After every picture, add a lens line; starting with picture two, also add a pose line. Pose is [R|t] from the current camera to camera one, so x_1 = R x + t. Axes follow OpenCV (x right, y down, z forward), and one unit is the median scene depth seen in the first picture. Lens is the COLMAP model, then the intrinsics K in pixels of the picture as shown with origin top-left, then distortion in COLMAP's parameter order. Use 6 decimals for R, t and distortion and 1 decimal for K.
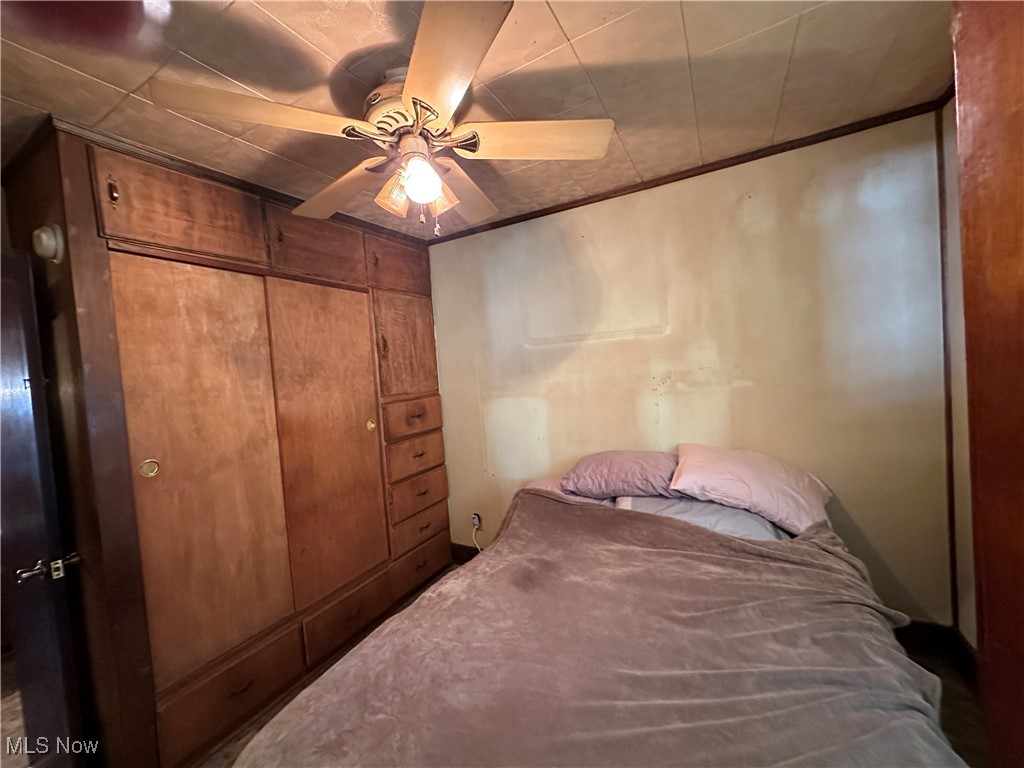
lens RADIAL K [[409.5, 0, 514.4], [0, 409.5, 384.0], [0, 0, 1]] dist [0.001637, 0.000017]
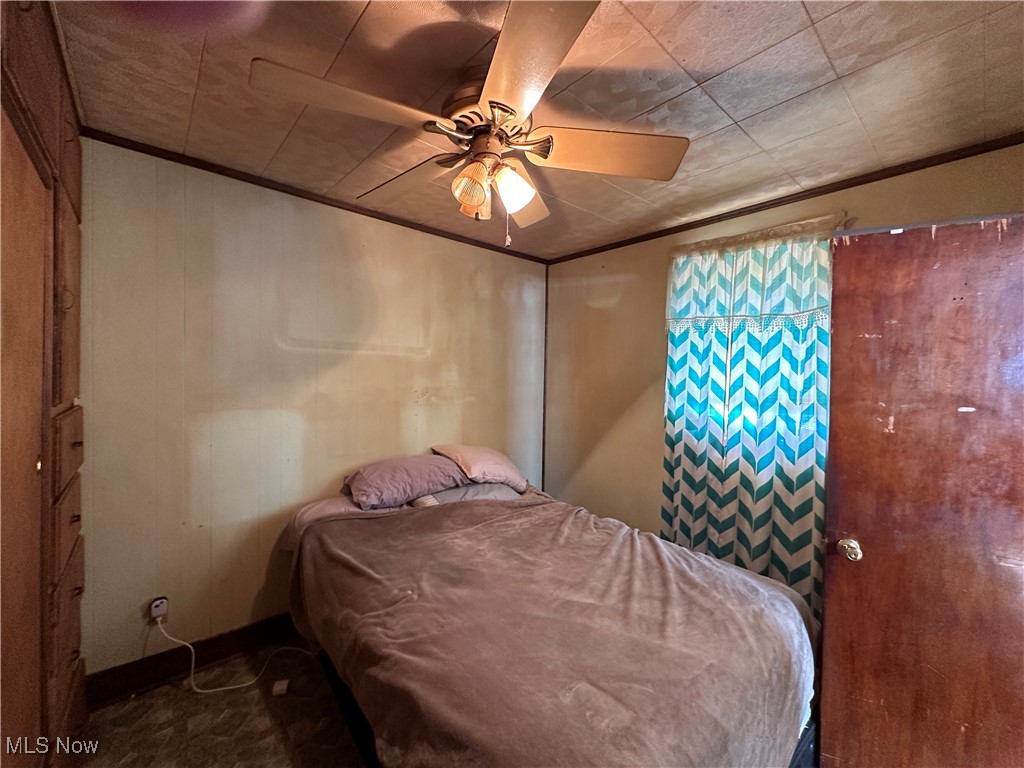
lens RADIAL K [[409.5, 0, 515.4], [0, 409.5, 382.4], [0, 0, 1]] dist [0.001637, 0.000017]
pose [[0.340781, 0.065414, 0.937864, -0.687612], [-0.010349, 0.997777, -0.065833, 0.033629], [-0.940086, 0.012729, 0.340701, 0.363153]]
